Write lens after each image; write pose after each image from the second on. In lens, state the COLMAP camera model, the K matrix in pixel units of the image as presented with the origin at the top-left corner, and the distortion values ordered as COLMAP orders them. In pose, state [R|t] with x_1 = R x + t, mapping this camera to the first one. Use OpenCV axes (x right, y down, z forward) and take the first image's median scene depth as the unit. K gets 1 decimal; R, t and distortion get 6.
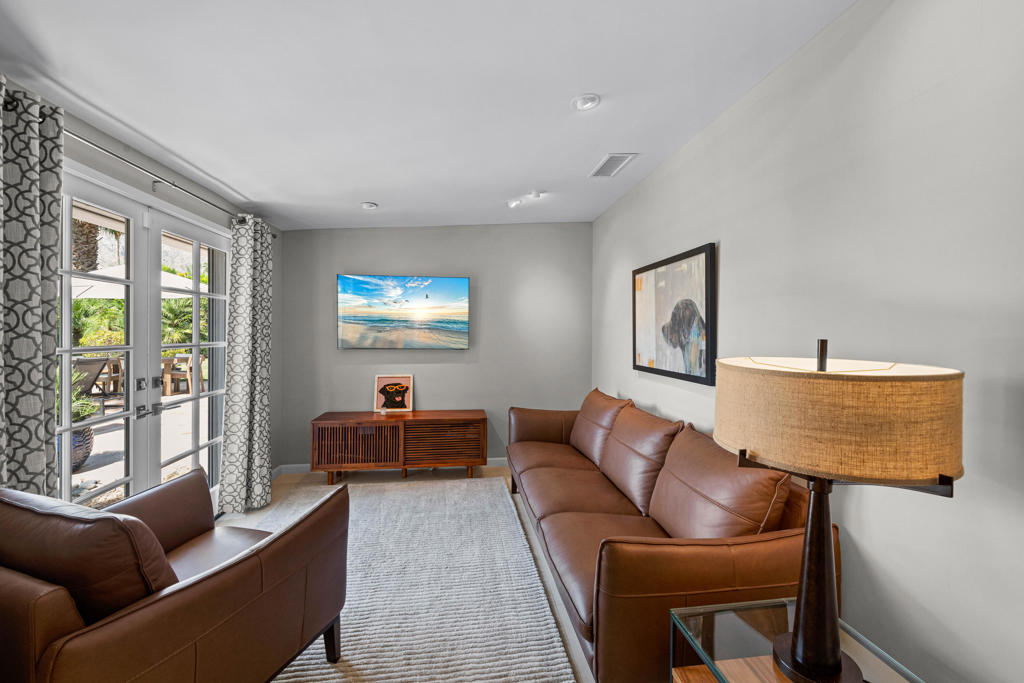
lens RADIAL K [[406.8, 0, 513.9], [0, 406.8, 332.6], [0, 0, 1]] dist [-0.004832, -0.000579]
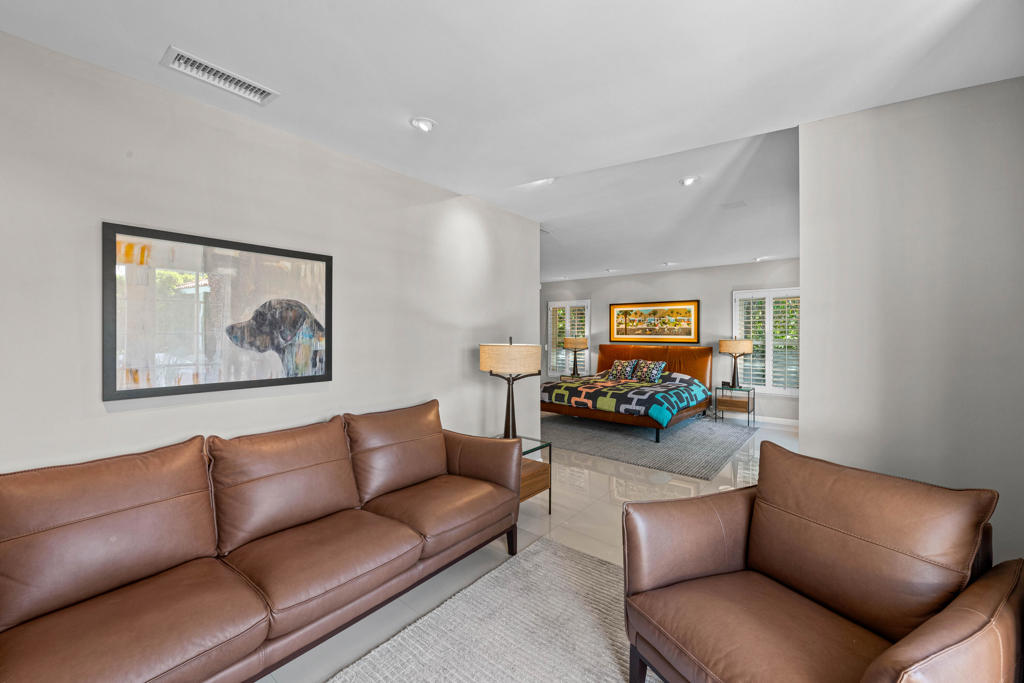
lens RADIAL K [[406.8, 0, 510.8], [0, 406.8, 339.1], [0, 0, 1]] dist [-0.004832, -0.000579]
pose [[-0.686593, -0.014544, 0.726897, -0.631784], [-0.005018, 0.999871, 0.015266, -0.006037], [-0.727025, 0.006834, -0.686577, 1.270407]]
